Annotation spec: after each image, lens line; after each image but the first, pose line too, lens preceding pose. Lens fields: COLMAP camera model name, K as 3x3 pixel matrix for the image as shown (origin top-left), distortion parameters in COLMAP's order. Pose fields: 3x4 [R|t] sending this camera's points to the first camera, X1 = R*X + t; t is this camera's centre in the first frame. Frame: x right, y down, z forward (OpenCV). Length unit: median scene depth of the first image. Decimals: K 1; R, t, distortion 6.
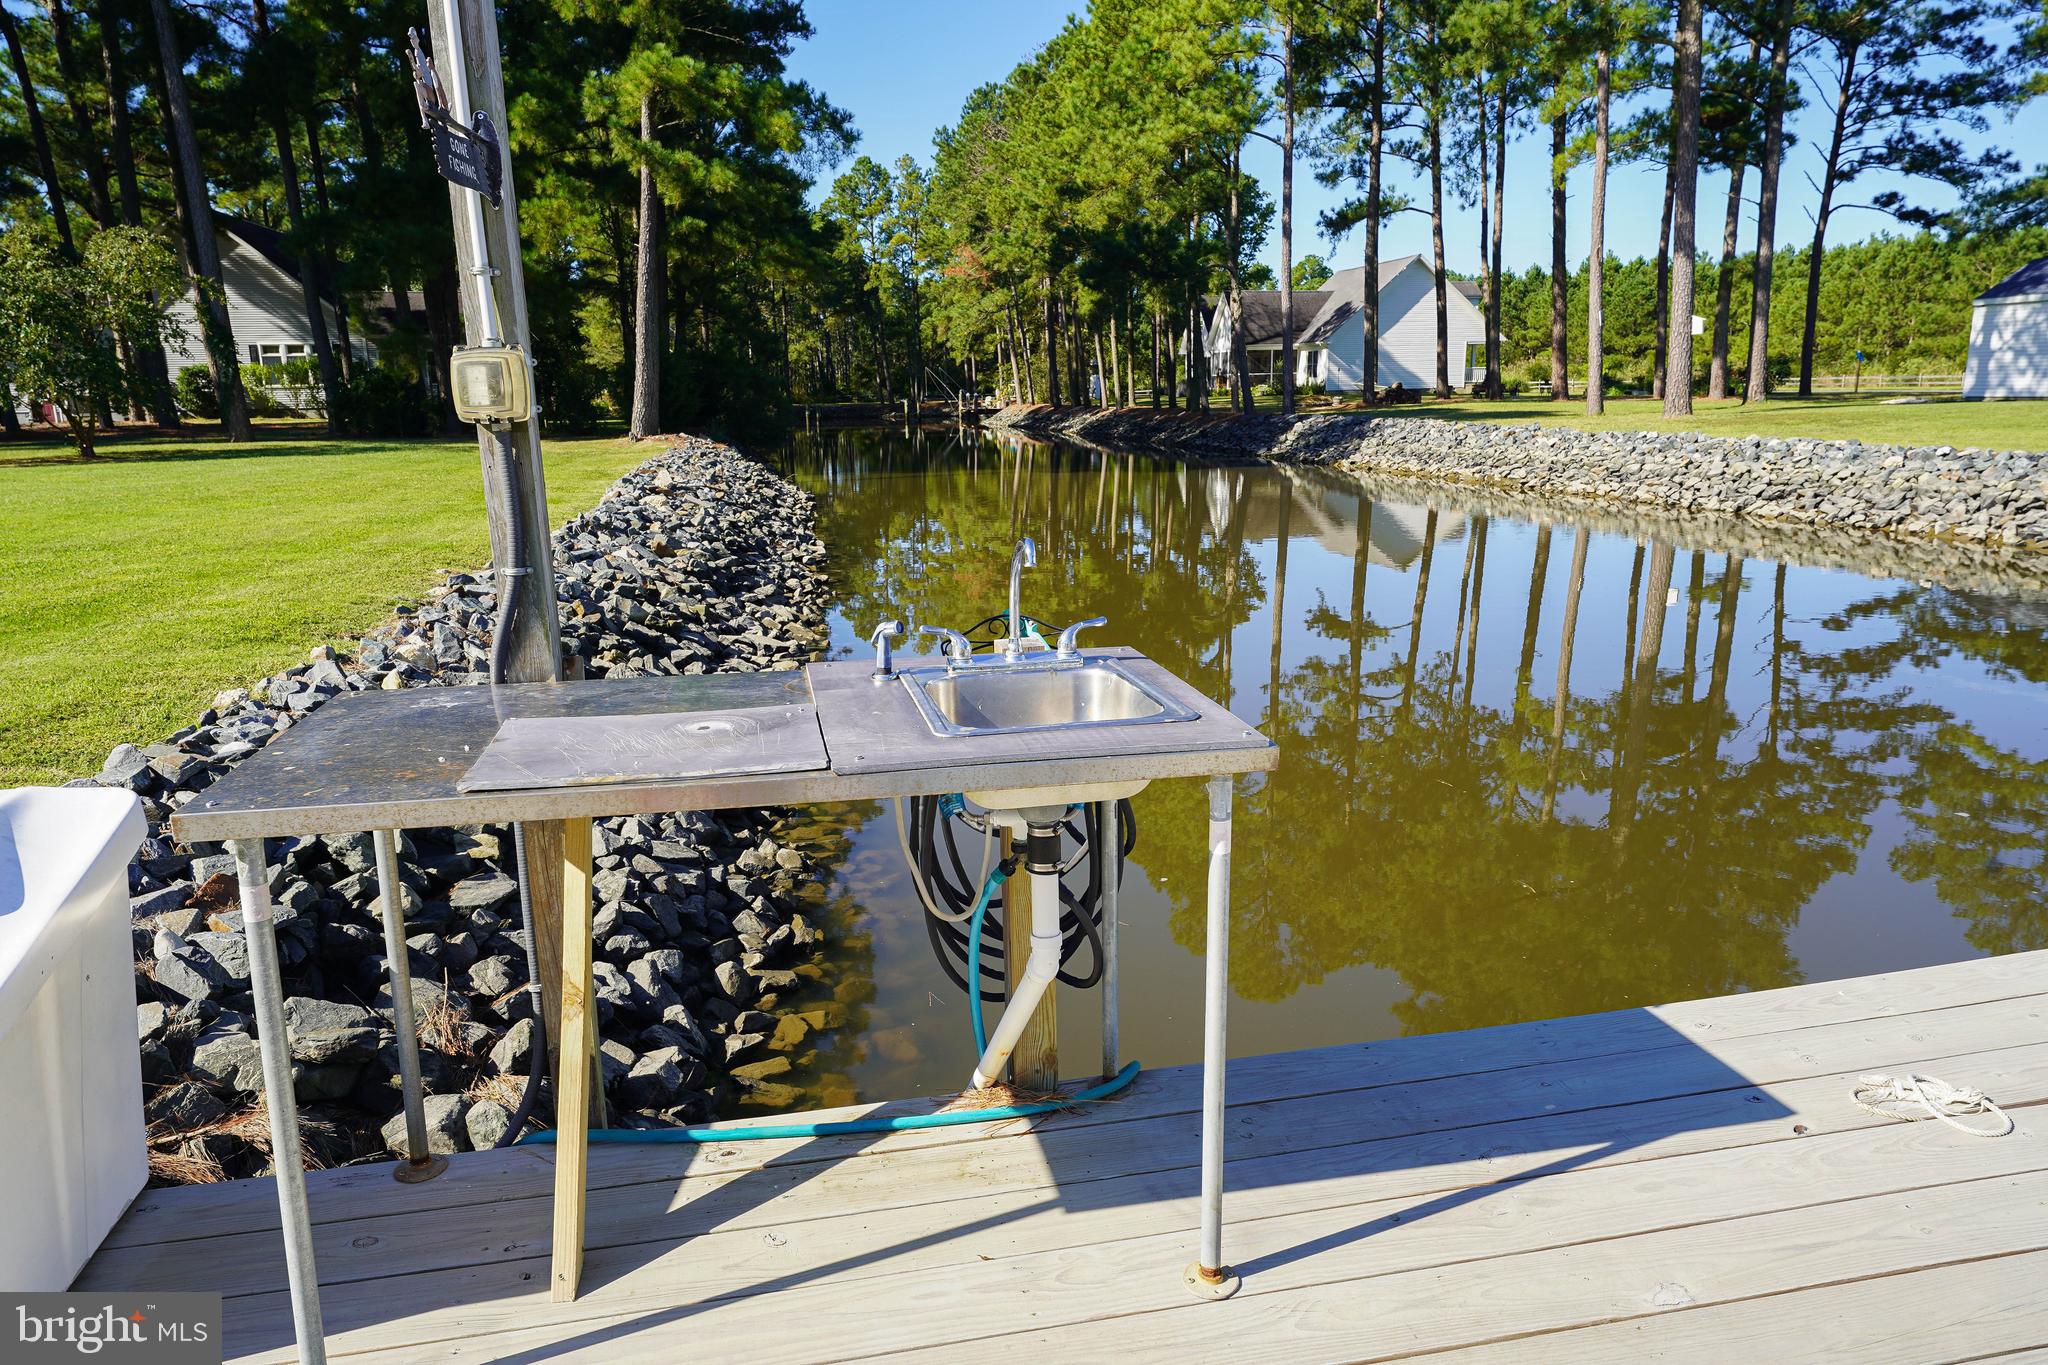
lens RADIAL K [[1357.1, 0, 1016.9], [0, 1357.1, 682.2], [0, 0, 1]] dist [0.030472, -0.000668]
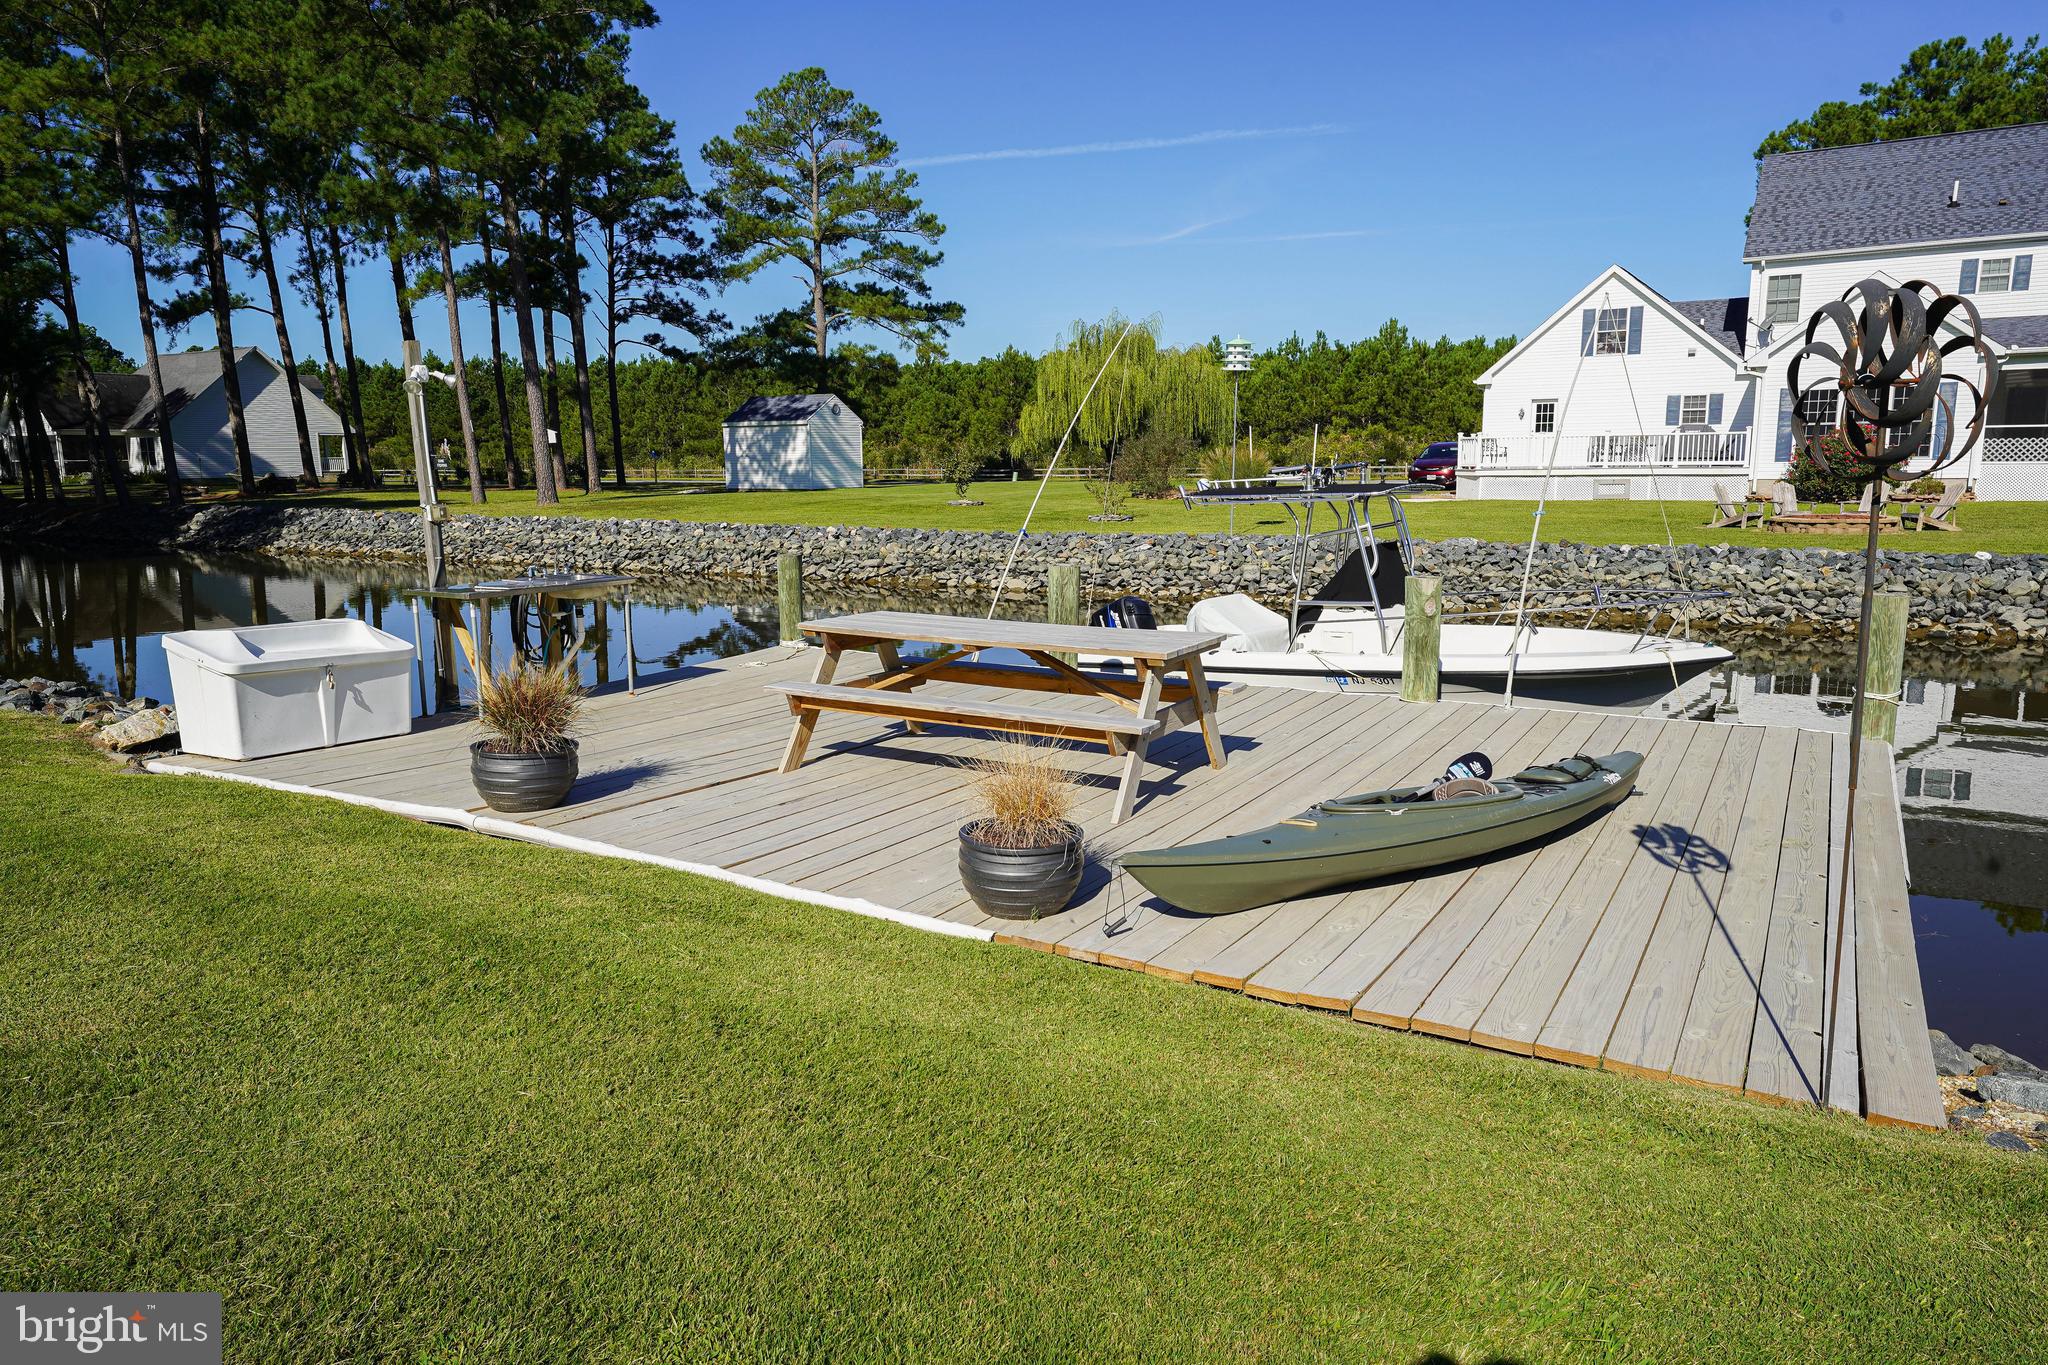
lens RADIAL K [[1357.1, 0, 1016.9], [0, 1357.1, 682.2], [0, 0, 1]] dist [0.030472, -0.000668]
pose [[0.695241, -0.111085, 0.710141, -0.098049], [0.153338, 0.988164, 0.004454, 0.024351], [-0.702230, 0.105794, 0.704046, -0.140619]]
